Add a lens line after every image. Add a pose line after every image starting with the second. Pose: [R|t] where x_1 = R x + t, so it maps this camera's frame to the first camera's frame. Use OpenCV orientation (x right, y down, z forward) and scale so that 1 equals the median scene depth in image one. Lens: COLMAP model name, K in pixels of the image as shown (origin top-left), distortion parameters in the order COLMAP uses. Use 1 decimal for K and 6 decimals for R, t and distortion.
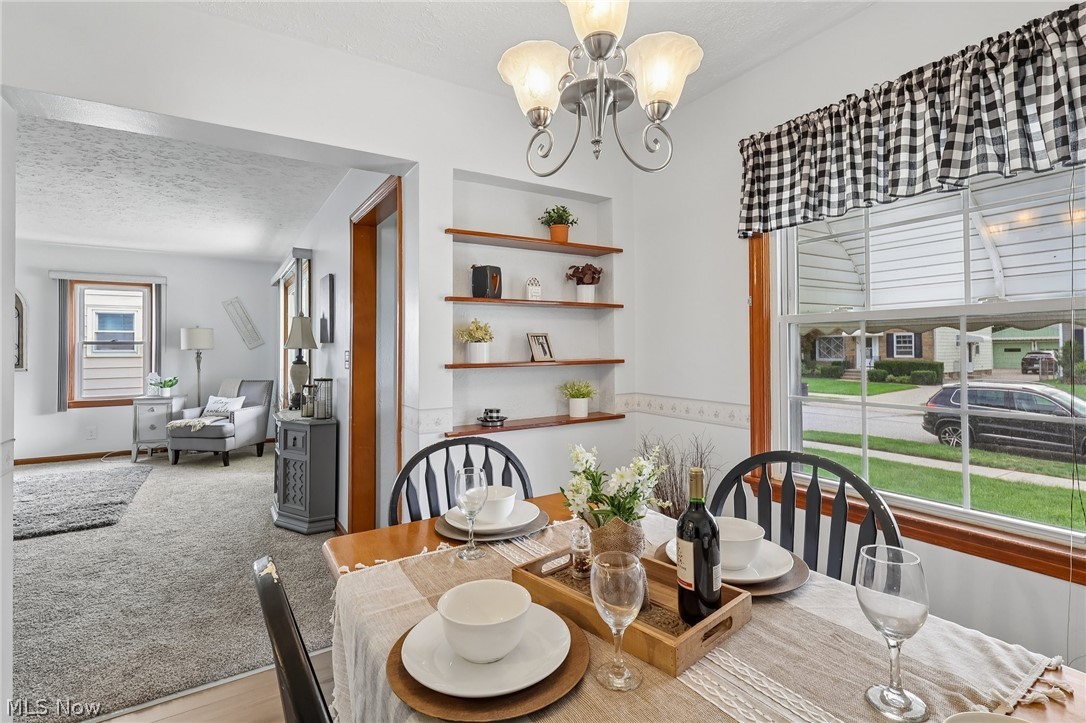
lens RADIAL K [[513.4, 0, 540.2], [0, 513.4, 341.0], [0, 0, 1]] dist [-0.001087, 0.001723]
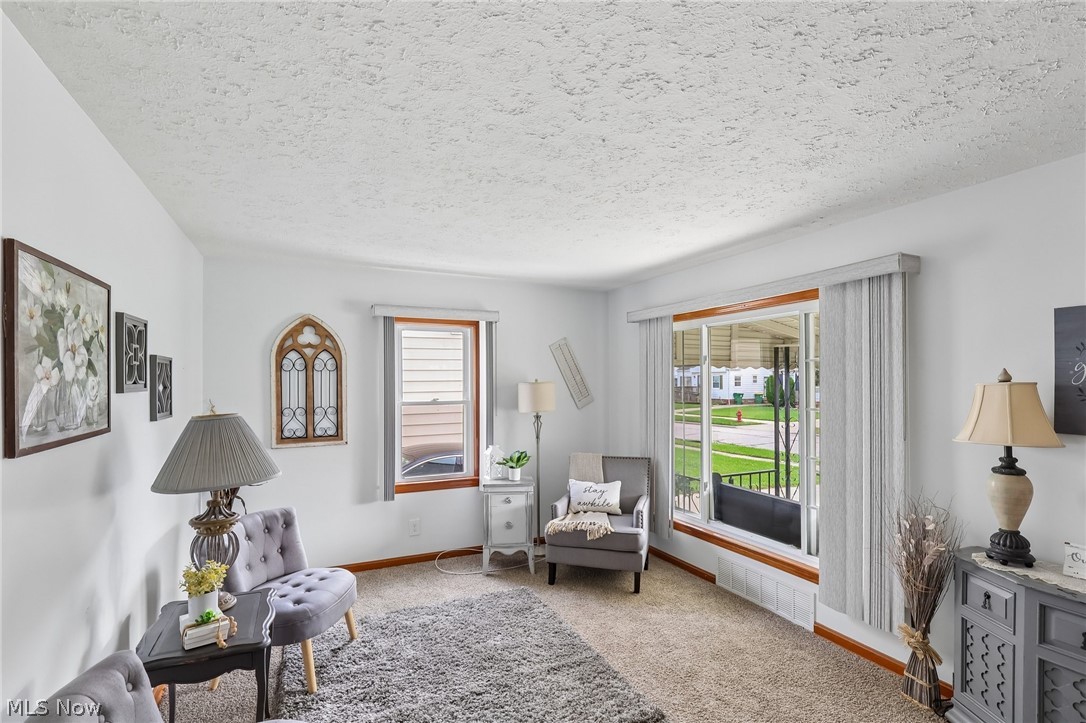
lens RADIAL K [[513.4, 0, 559.2], [0, 513.4, 379.2], [0, 0, 1]] dist [-0.001087, 0.001723]
pose [[0.994212, 0.001363, -0.107427, -0.600136], [-0.000425, 0.999962, 0.008752, -0.037926], [0.107435, -0.008655, 0.994174, 0.305296]]
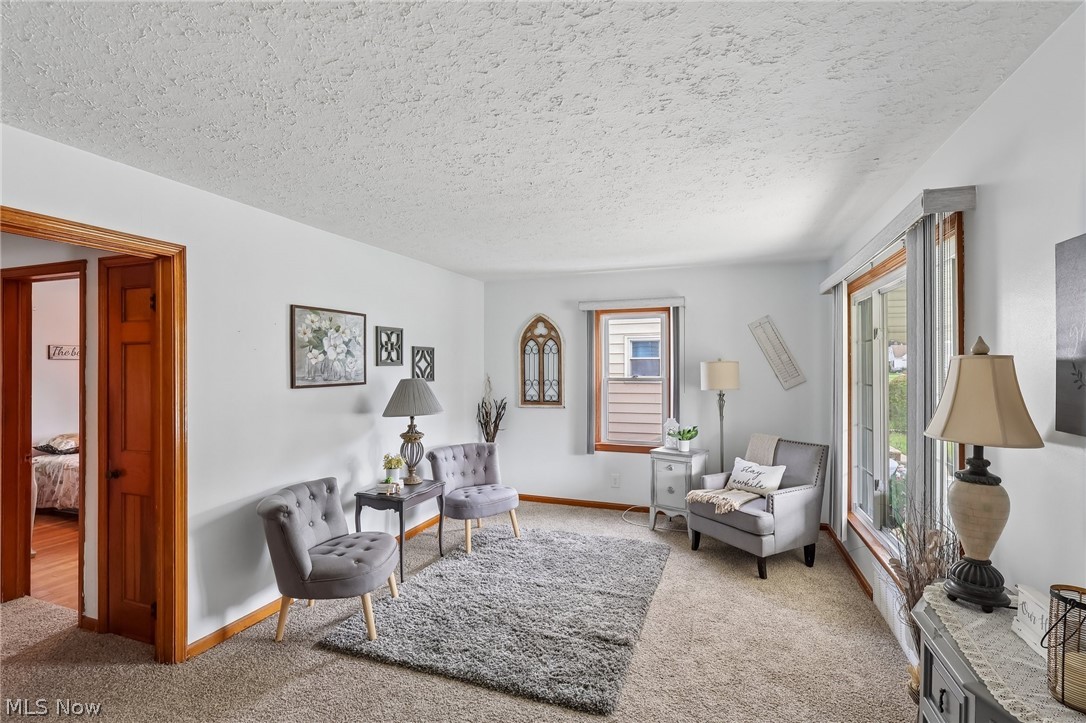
lens RADIAL K [[513.4, 0, 542.7], [0, 513.4, 363.3], [0, 0, 1]] dist [-0.001087, 0.001723]
pose [[0.617471, 0.000597, -0.786593, -0.256169], [0.008874, 0.999931, 0.007725, -0.032602], [0.786544, -0.011750, 0.617423, 0.360483]]
